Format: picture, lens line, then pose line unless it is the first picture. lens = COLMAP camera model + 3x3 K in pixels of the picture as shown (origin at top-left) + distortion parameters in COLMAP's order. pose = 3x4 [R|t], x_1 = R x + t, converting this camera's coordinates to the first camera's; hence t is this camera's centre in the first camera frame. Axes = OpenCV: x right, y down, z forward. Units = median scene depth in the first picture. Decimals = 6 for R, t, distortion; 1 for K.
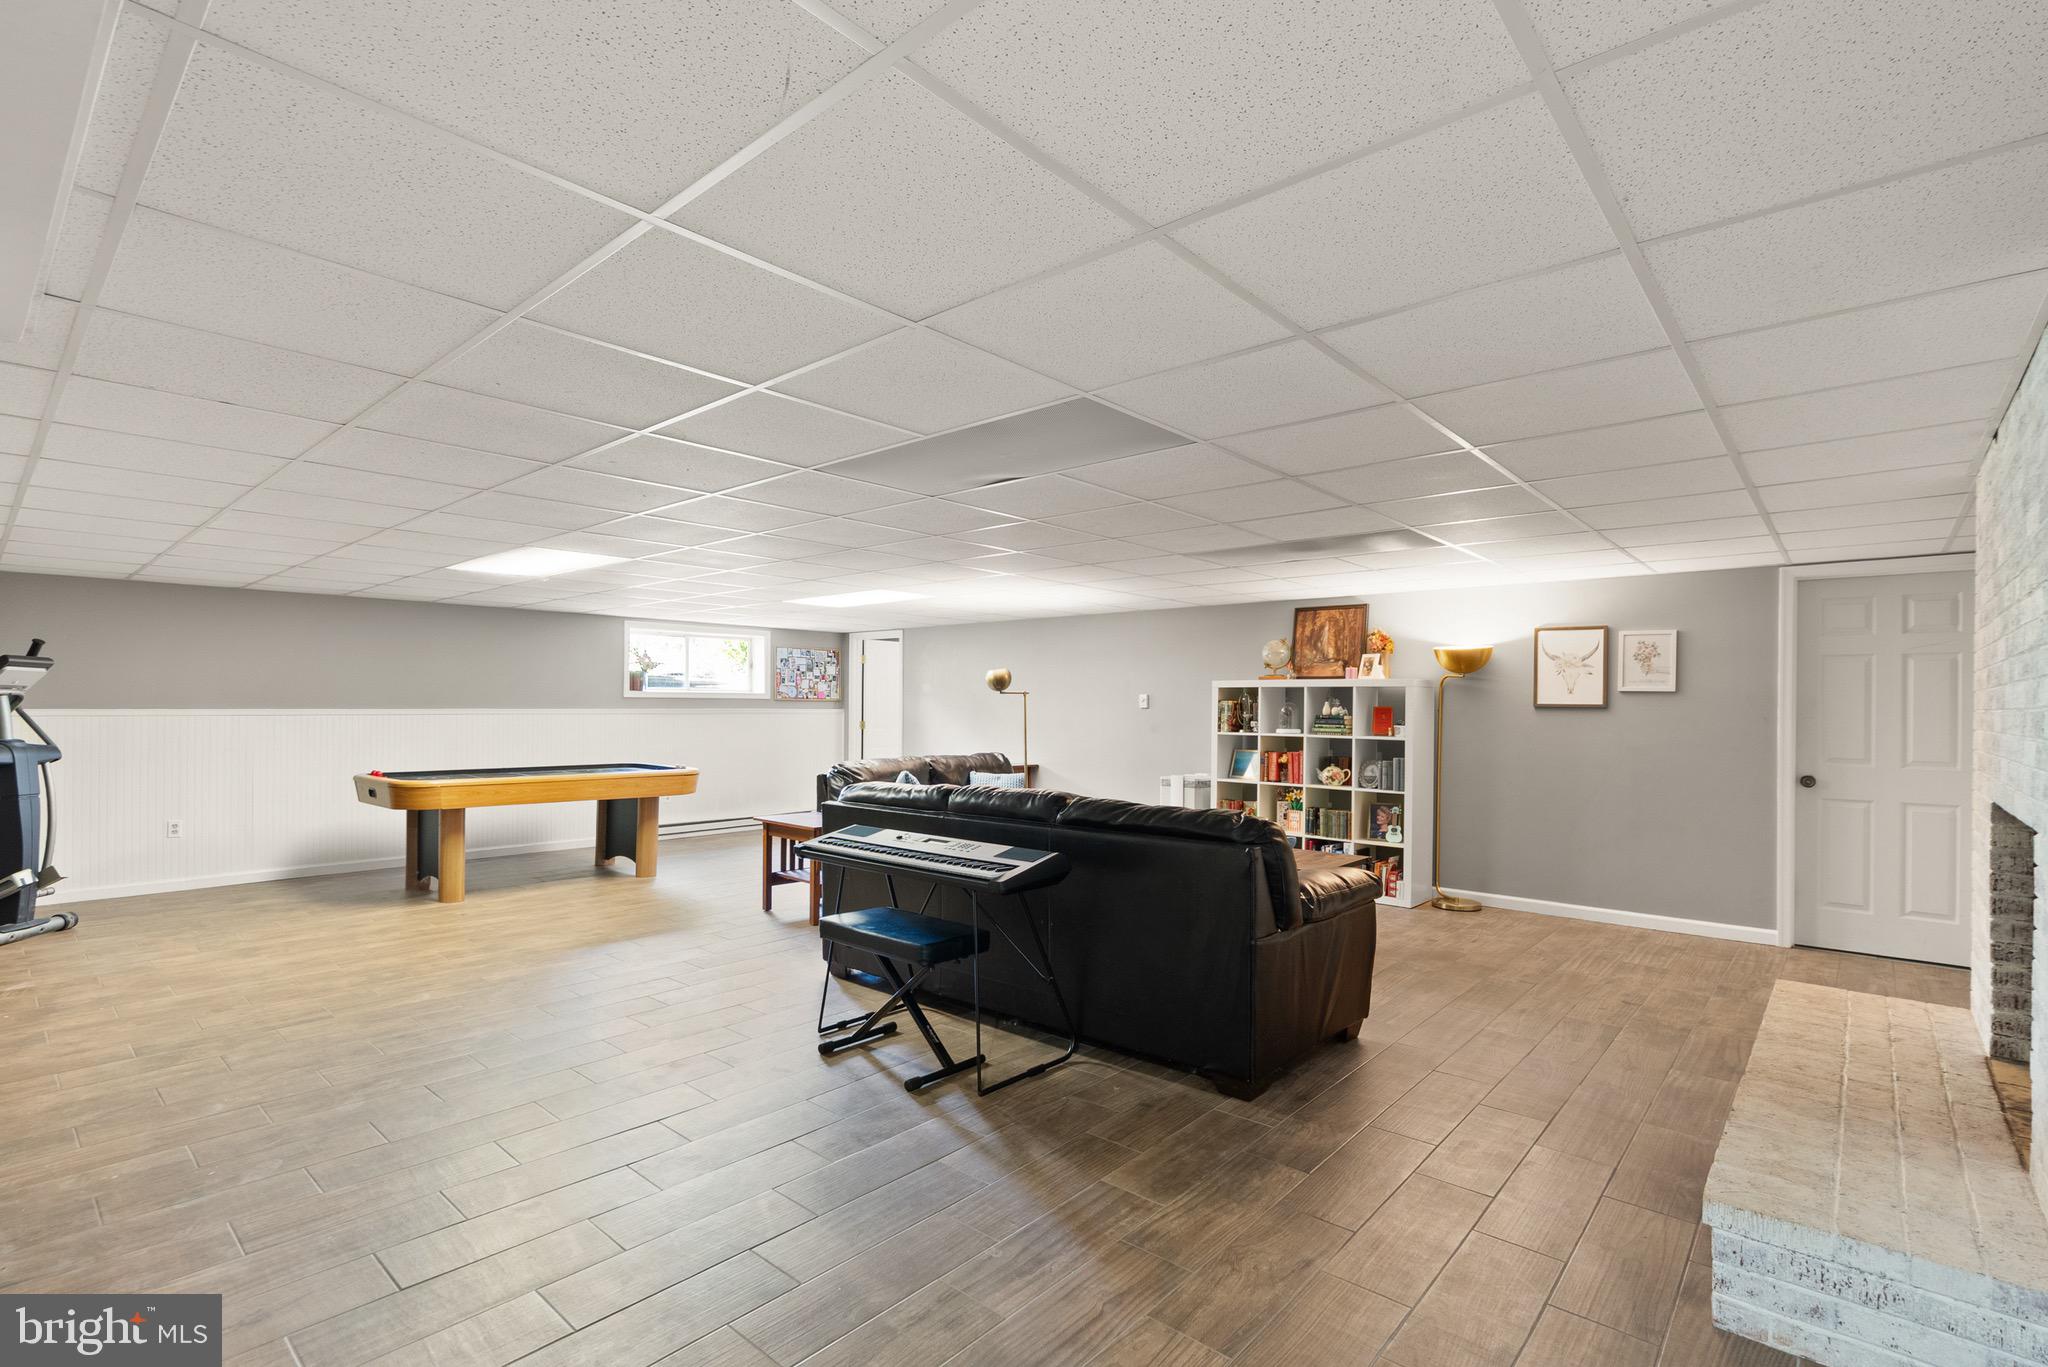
lens RADIAL K [[967.0, 0, 999.2], [0, 967.0, 695.2], [0, 0, 1]] dist [-0.003291, 0.002214]
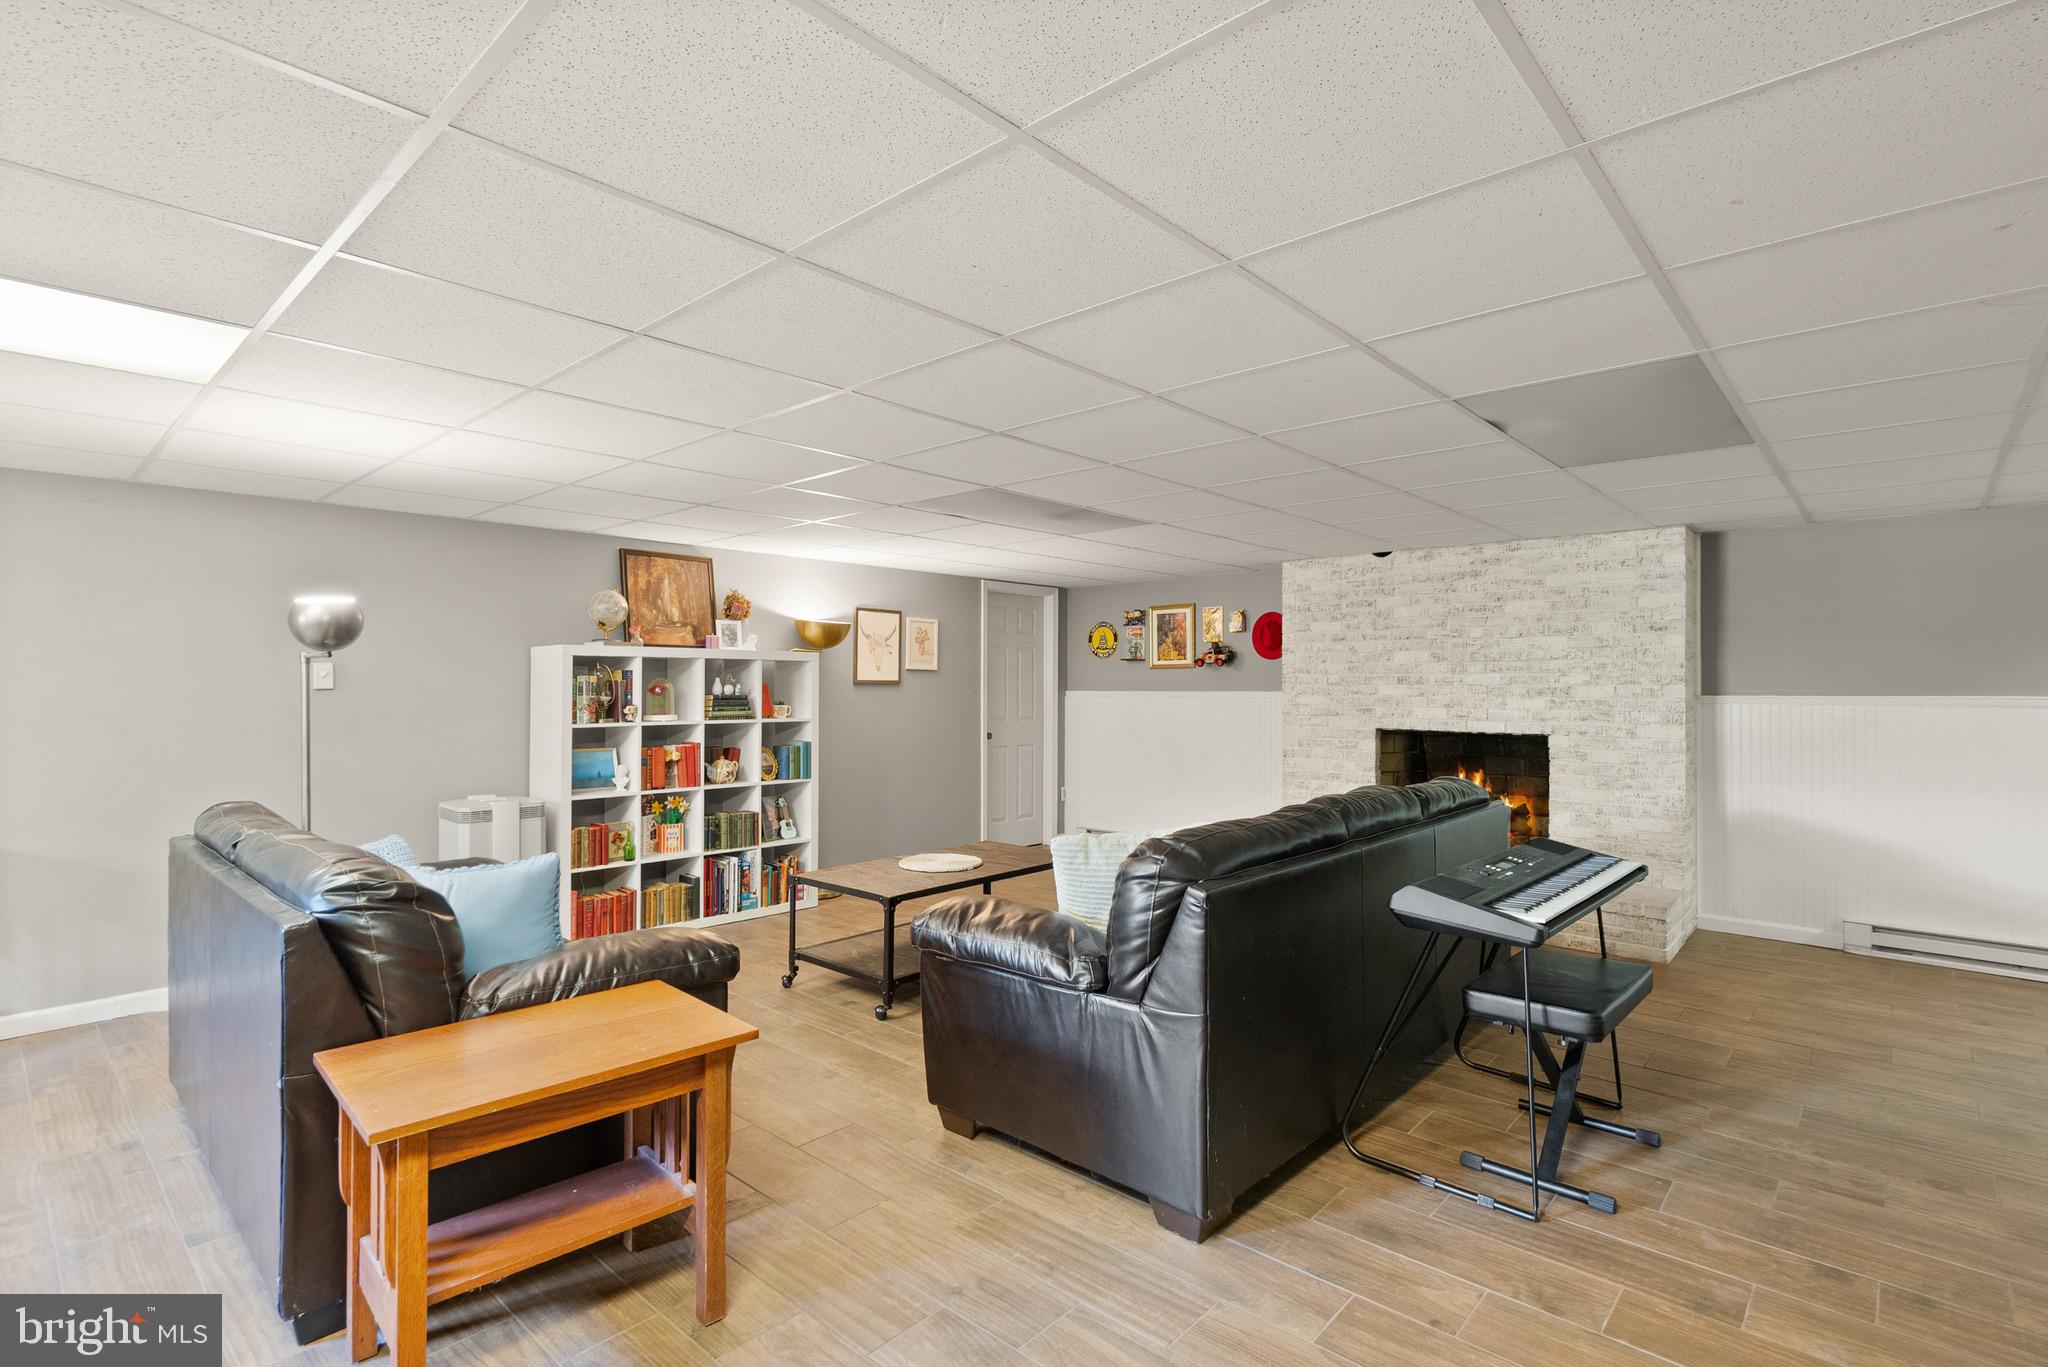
lens RADIAL K [[990.9, 0, 1010.3], [0, 990.9, 679.4], [0, 0, 1]] dist [-0.000946, 0.000235]
pose [[0.011451, -0.001104, 0.999934, -0.463374], [-0.008206, 0.999966, 0.001199, 0.005000], [-0.999901, -0.008219, 0.011442, 0.752509]]
